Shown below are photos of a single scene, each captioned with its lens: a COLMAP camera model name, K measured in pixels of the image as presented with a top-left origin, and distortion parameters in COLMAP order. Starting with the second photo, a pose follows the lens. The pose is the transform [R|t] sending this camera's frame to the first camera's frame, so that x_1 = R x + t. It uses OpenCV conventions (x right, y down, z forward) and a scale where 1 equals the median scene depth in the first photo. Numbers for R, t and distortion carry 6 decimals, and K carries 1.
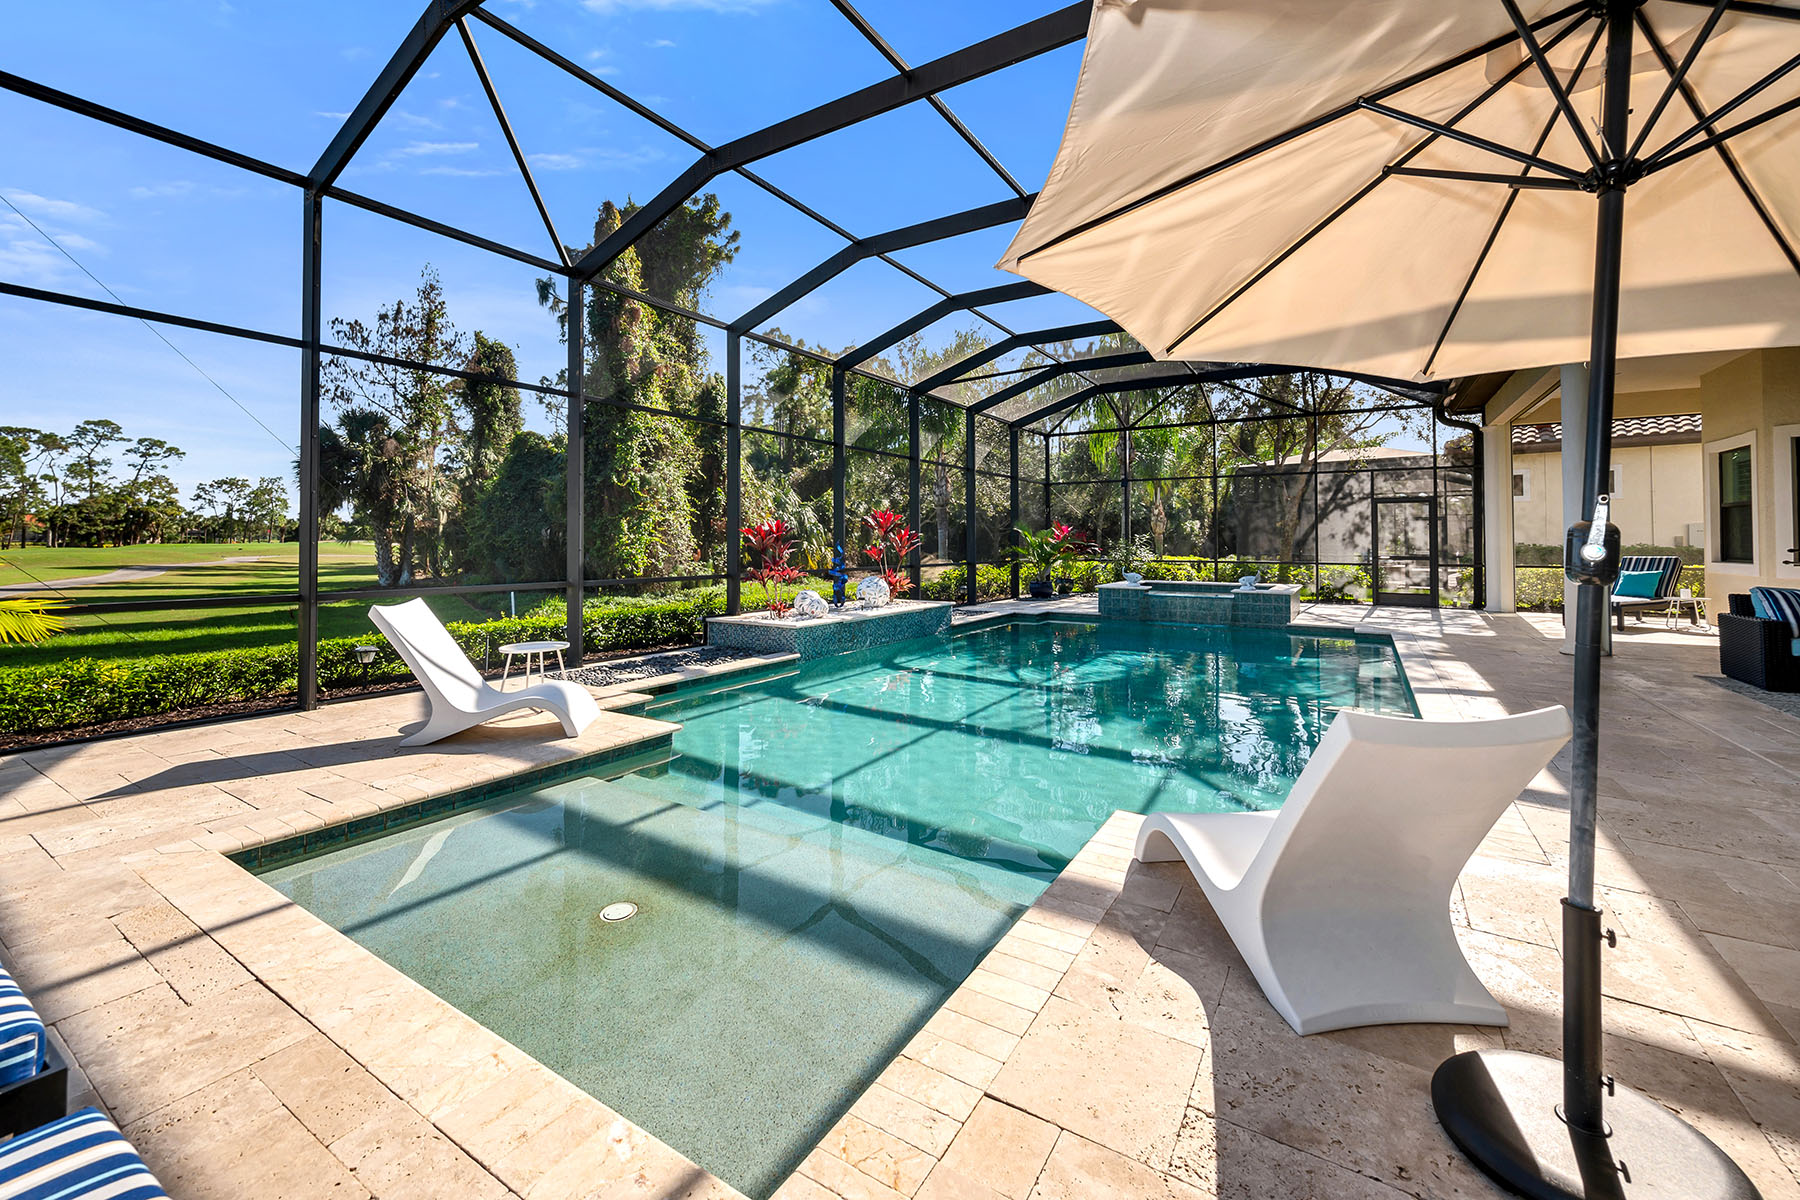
lens RADIAL K [[733.0, 0, 898.0], [0, 733.0, 529.1], [0, 0, 1]] dist [0.000271, -0.000022]
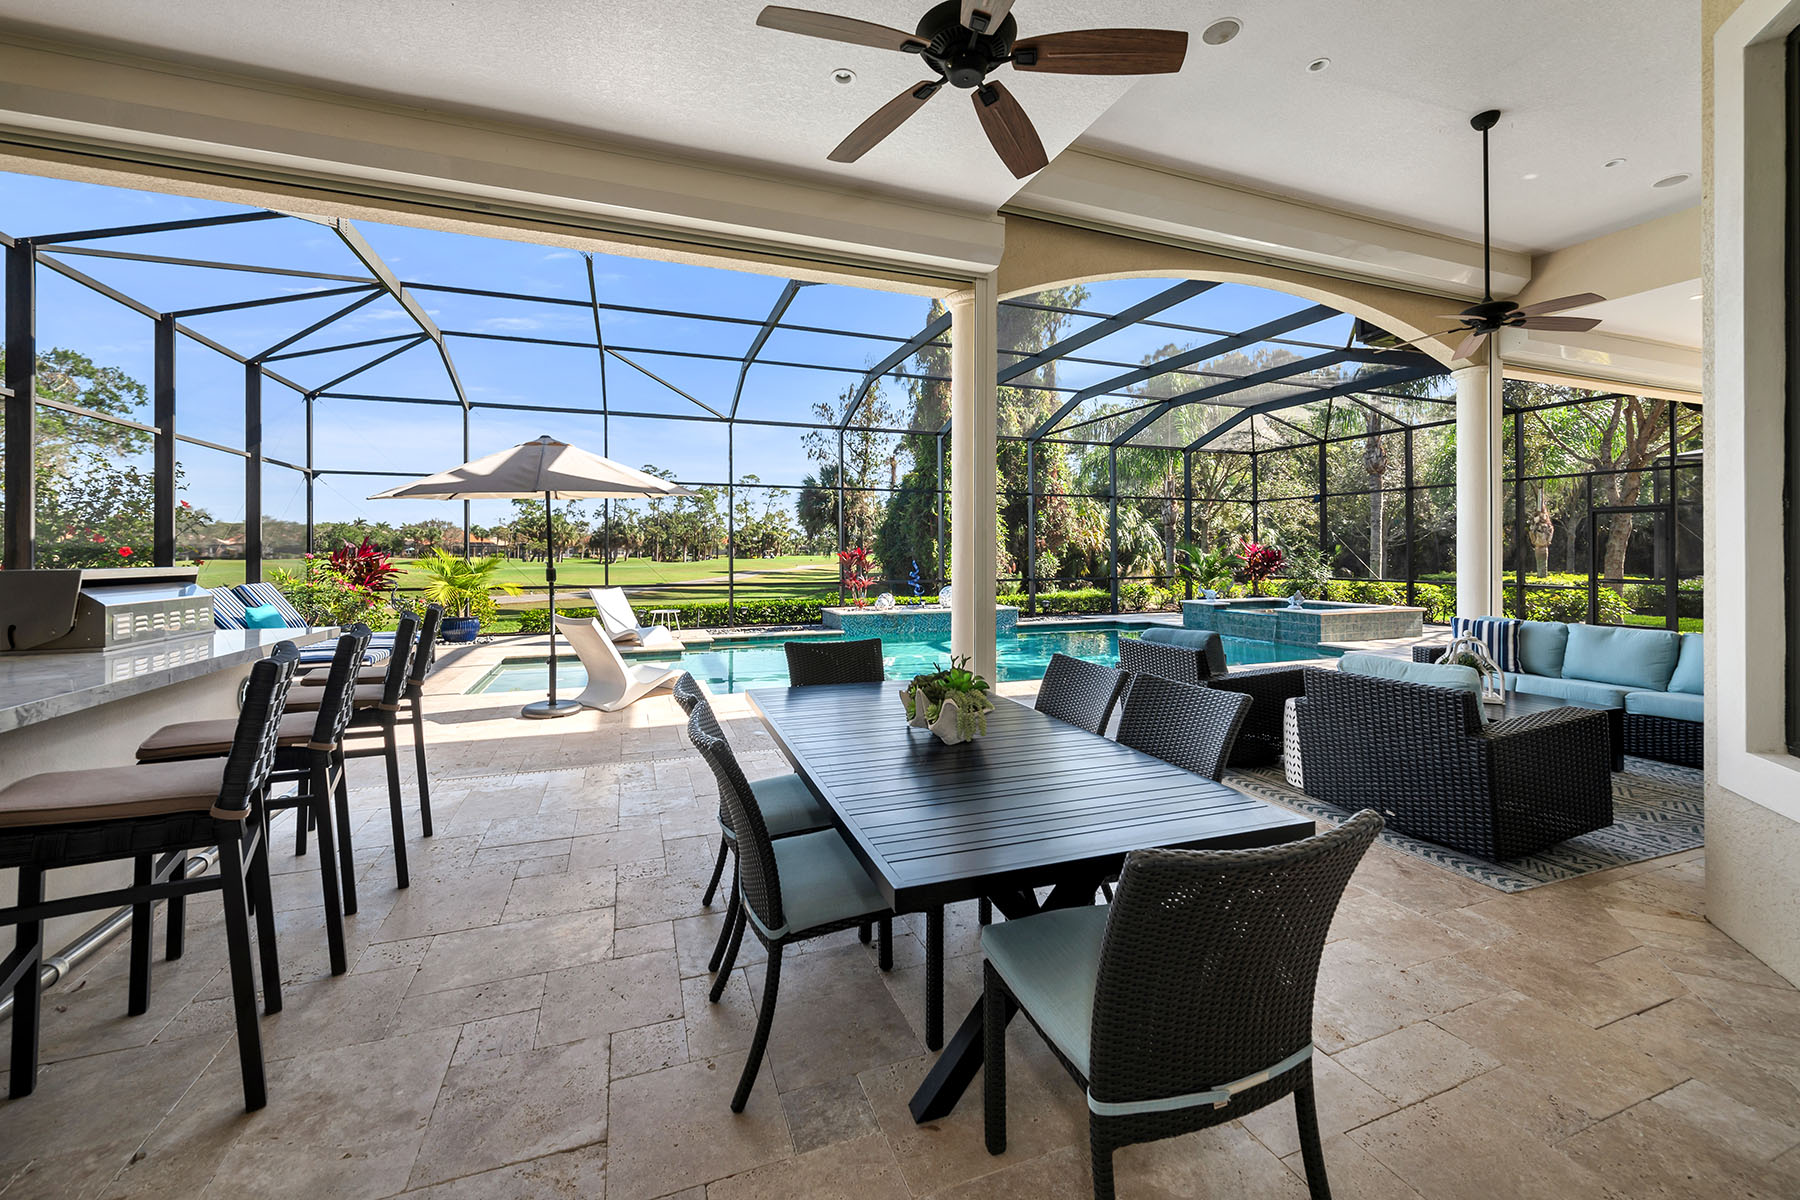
lens RADIAL K [[722.3, 0, 899.2], [0, 722.3, 550.7], [0, 0, 1]] dist [0.005525, -0.007173]
pose [[0.797971, -0.004227, -0.602681, 0.227310], [0.012308, 0.999881, 0.009283, -0.005238], [0.602570, -0.014825, 0.797928, -0.050199]]
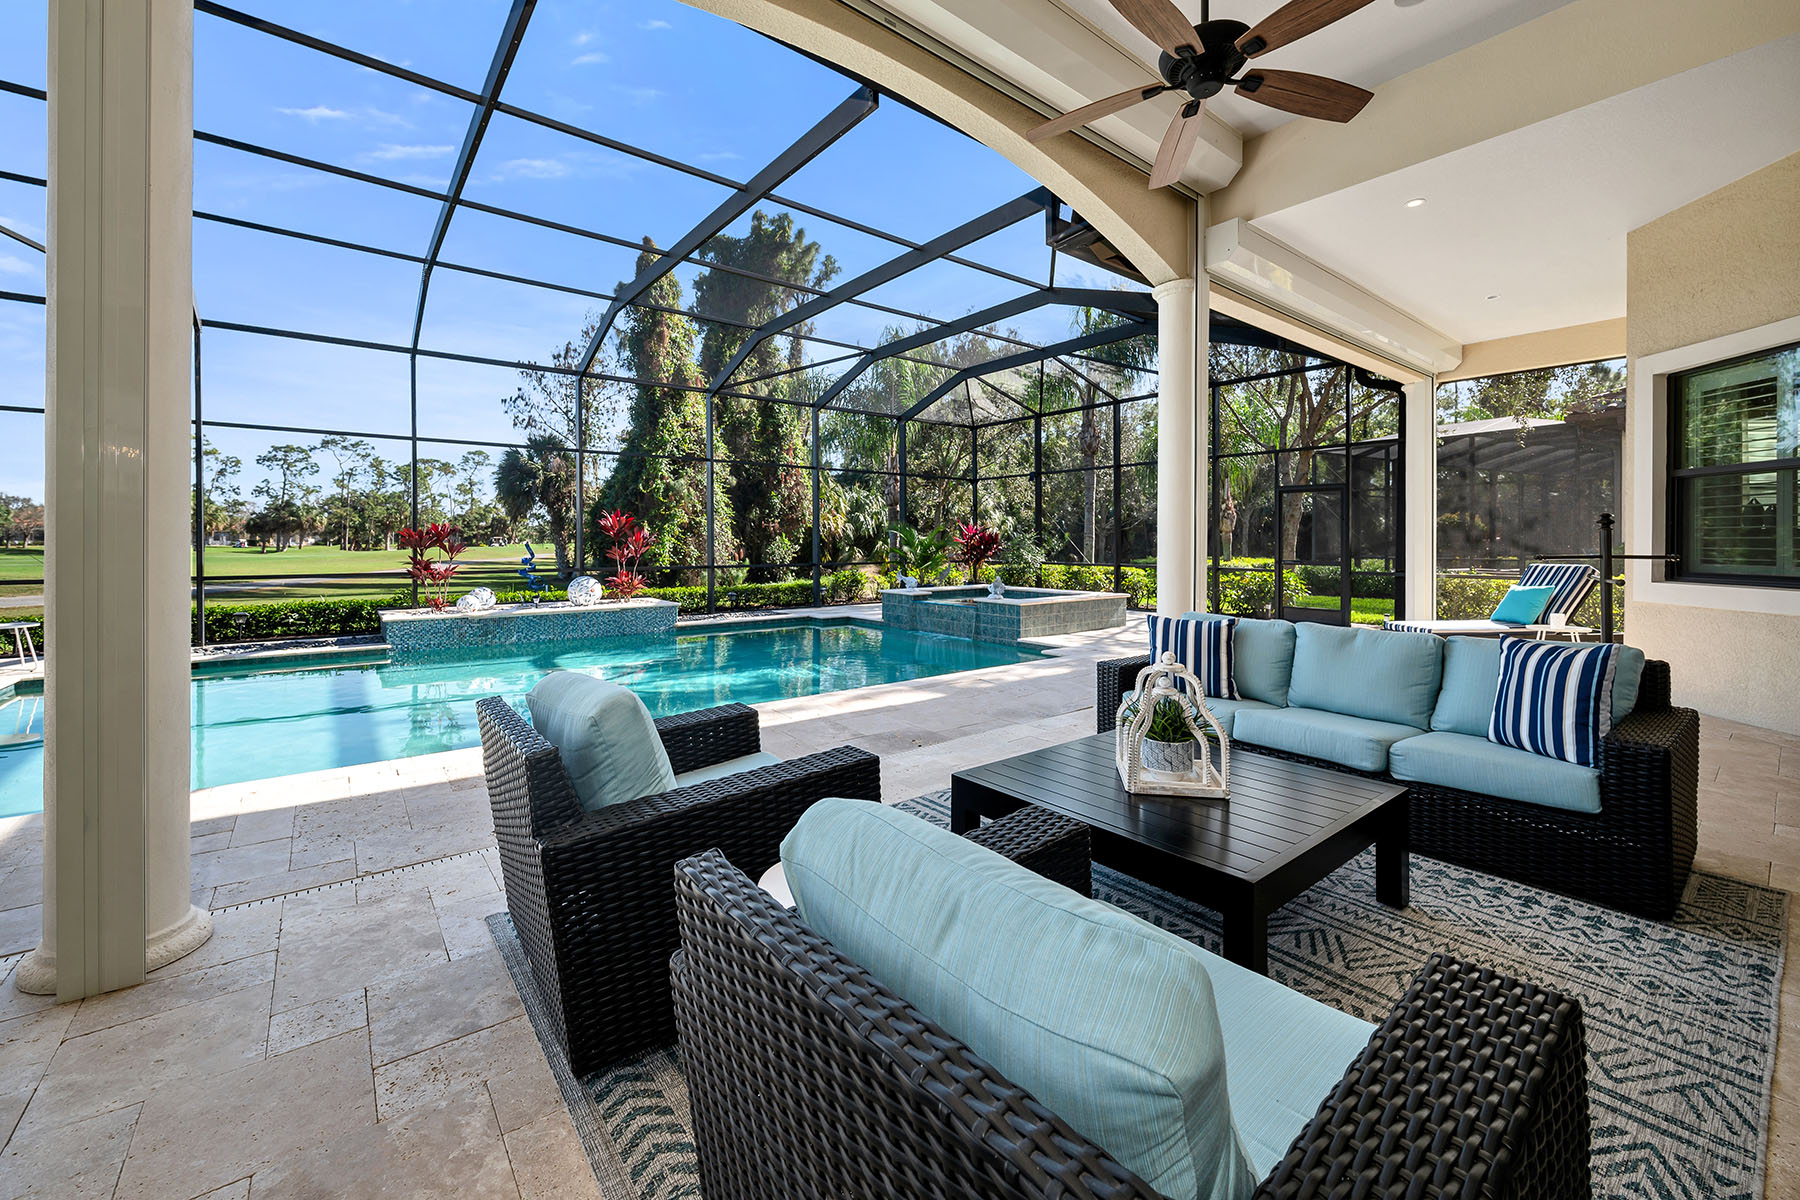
lens RADIAL K [[722.3, 0, 899.2], [0, 722.3, 550.7], [0, 0, 1]] dist [0.005525, -0.007173]
pose [[0.943714, 0.003473, -0.330744, 0.229219], [0.006063, 0.999595, 0.027795, 0.000824], [0.330707, -0.028235, 0.943311, 0.055872]]
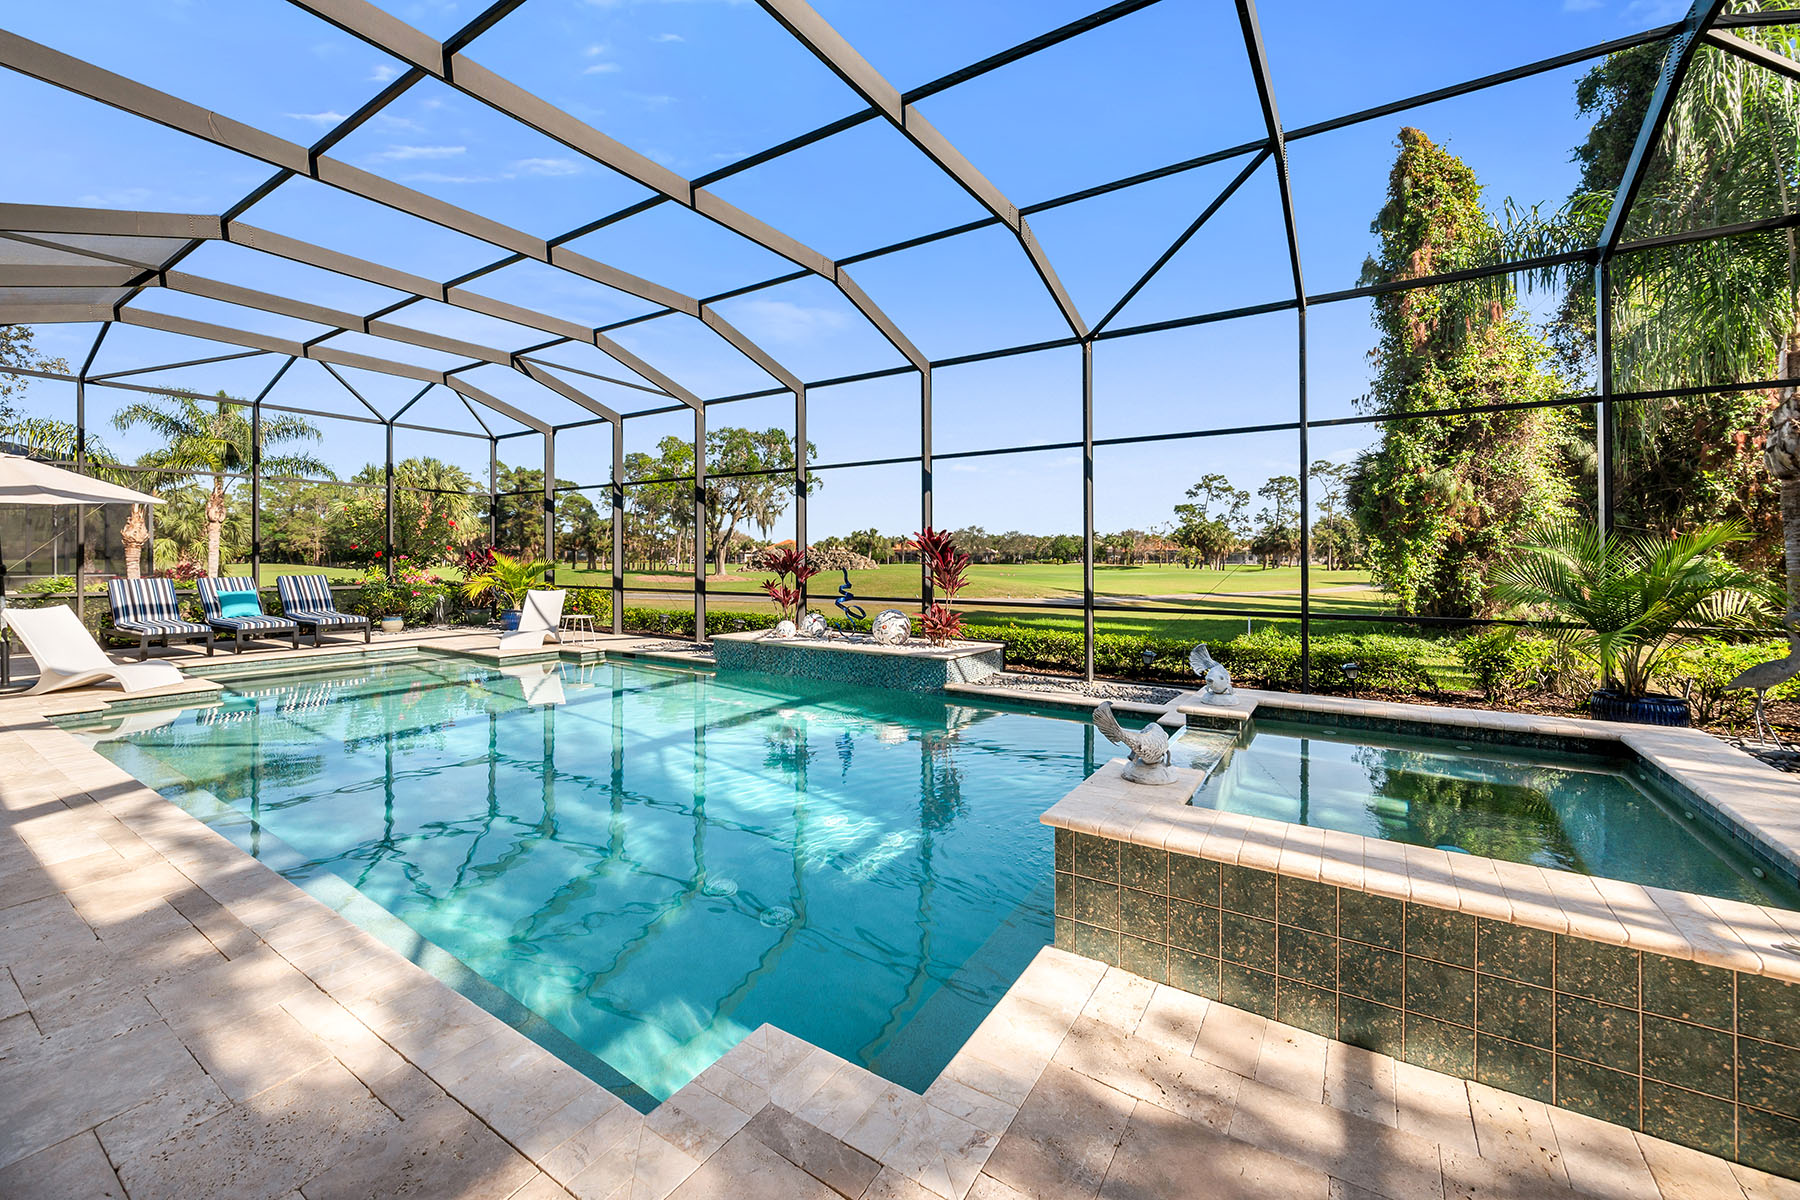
lens RADIAL K [[719.3, 0, 899.6], [0, 719.3, 559.2], [0, 0, 1]] dist [-0.001101, -0.000207]
pose [[-0.011441, -0.001714, -0.999933, 0.255399], [0.013423, 0.999908, -0.001867, 0.002619], [0.999844, -0.013443, -0.011417, 0.318651]]
